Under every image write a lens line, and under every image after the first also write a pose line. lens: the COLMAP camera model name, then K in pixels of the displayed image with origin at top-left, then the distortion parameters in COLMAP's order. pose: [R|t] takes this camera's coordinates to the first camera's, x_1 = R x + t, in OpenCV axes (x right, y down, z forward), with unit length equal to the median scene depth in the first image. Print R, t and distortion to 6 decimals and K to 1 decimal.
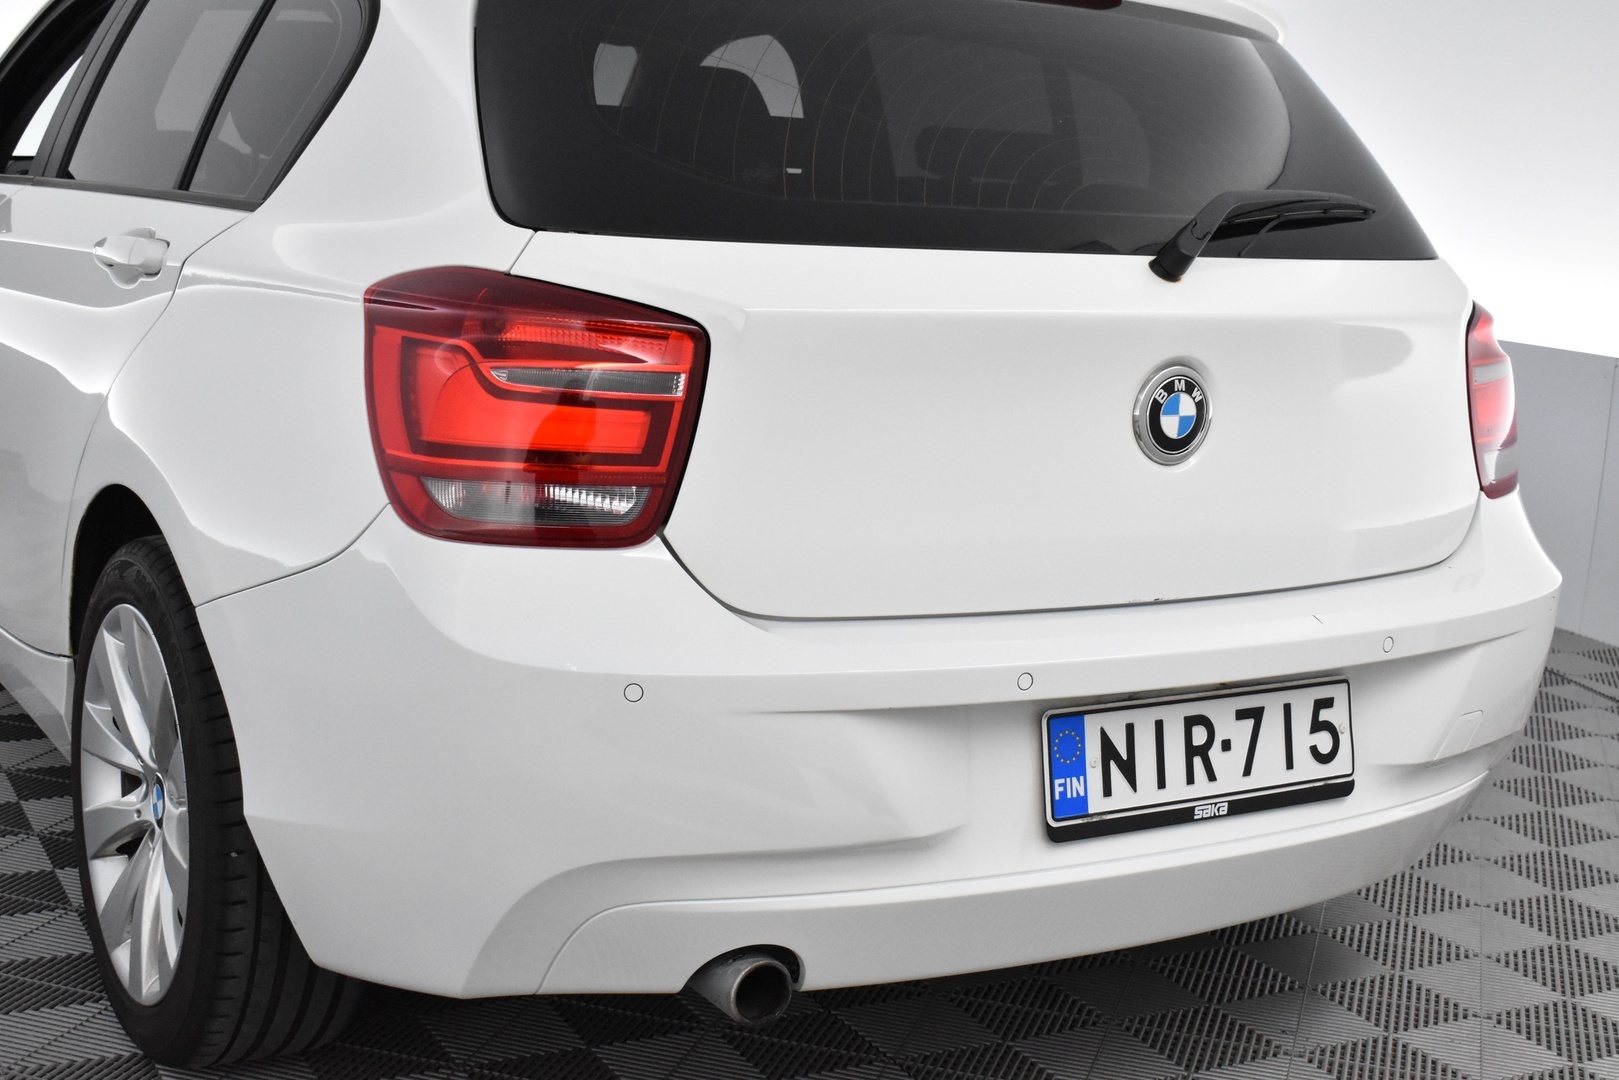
lens RADIAL K [[2179.5, 0, 809.5], [0, 2179.5, 540.0], [0, 0, 1]] dist [-0.060422, -0.062508]
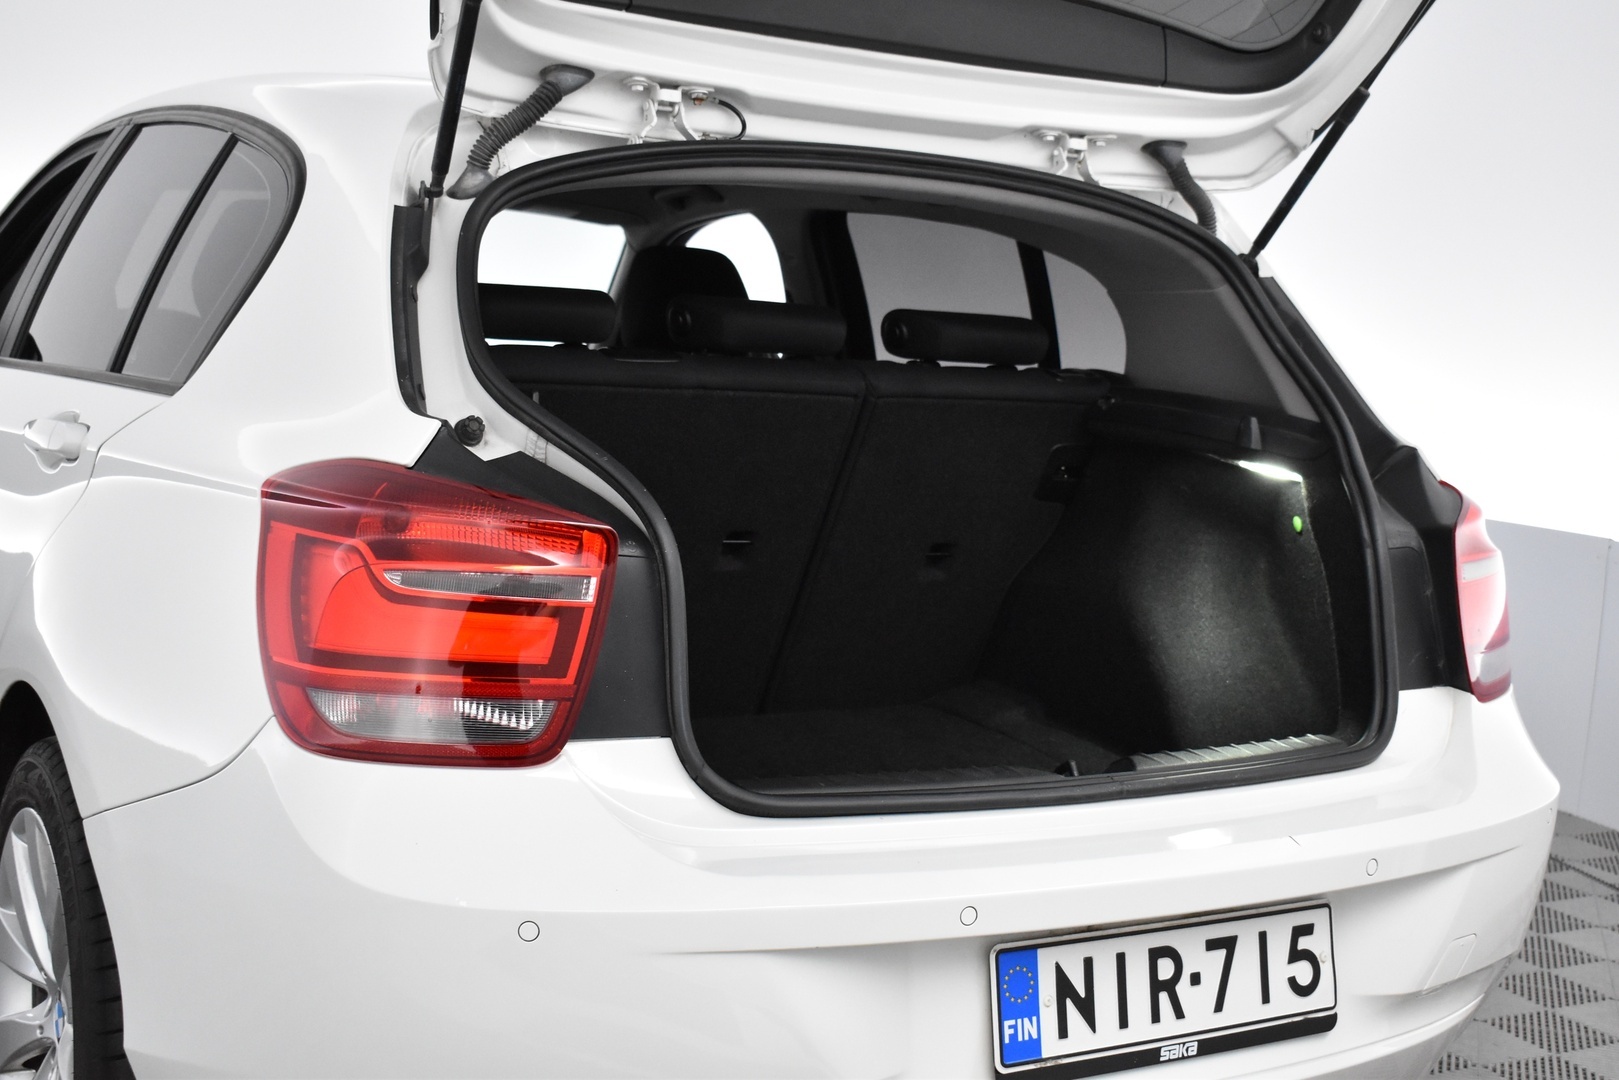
lens RADIAL K [[2040.5, 0, 809.5], [0, 2040.5, 540.0], [0, 0, 1]] dist [-0.063534, -0.050820]
pose [[0.999815, 0.004442, -0.018693, 0.044187], [-0.005794, 0.997322, -0.072900, -0.026997], [0.018320, 0.072994, 0.997164, 0.129840]]
